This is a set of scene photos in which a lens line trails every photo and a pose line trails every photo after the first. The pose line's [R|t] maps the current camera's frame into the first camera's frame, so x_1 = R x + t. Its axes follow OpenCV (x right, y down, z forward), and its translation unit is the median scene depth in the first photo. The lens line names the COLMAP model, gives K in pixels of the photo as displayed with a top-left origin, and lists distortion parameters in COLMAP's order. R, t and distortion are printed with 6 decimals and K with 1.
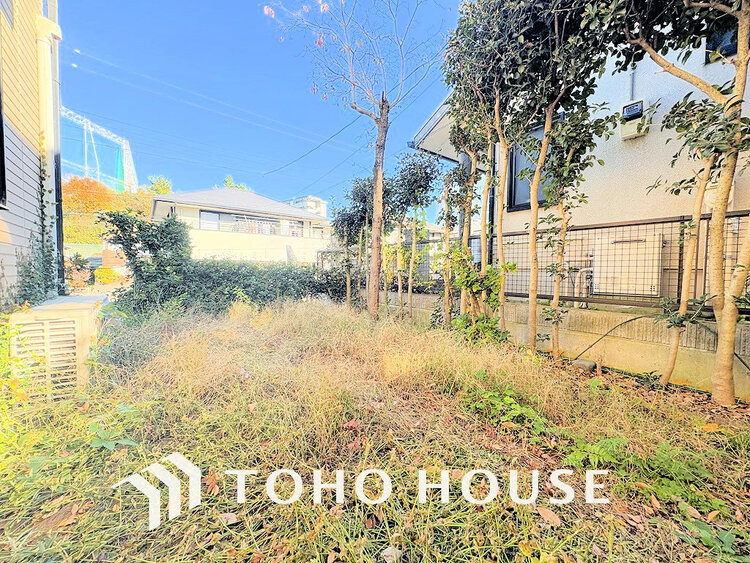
lens RADIAL K [[298.1, 0, 375.0], [0, 298.1, 281.5], [0, 0, 1]] dist [0.000648, 0.000015]
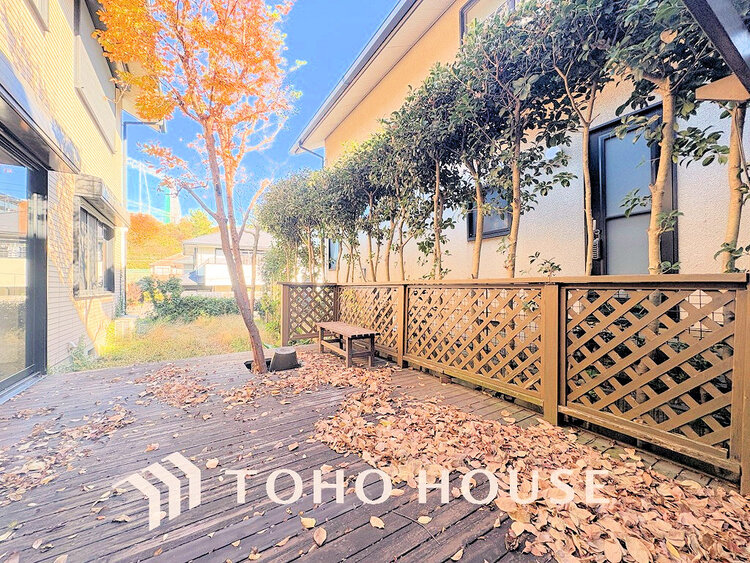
lens RADIAL K [[298.1, 0, 375.0], [0, 298.1, 281.5], [0, 0, 1]] dist [0.000648, 0.000015]
pose [[0.995187, -0.017915, -0.096340, 0.090476], [0.012816, 0.998496, -0.053296, -0.004876], [0.097150, 0.051805, 0.993921, -0.091318]]
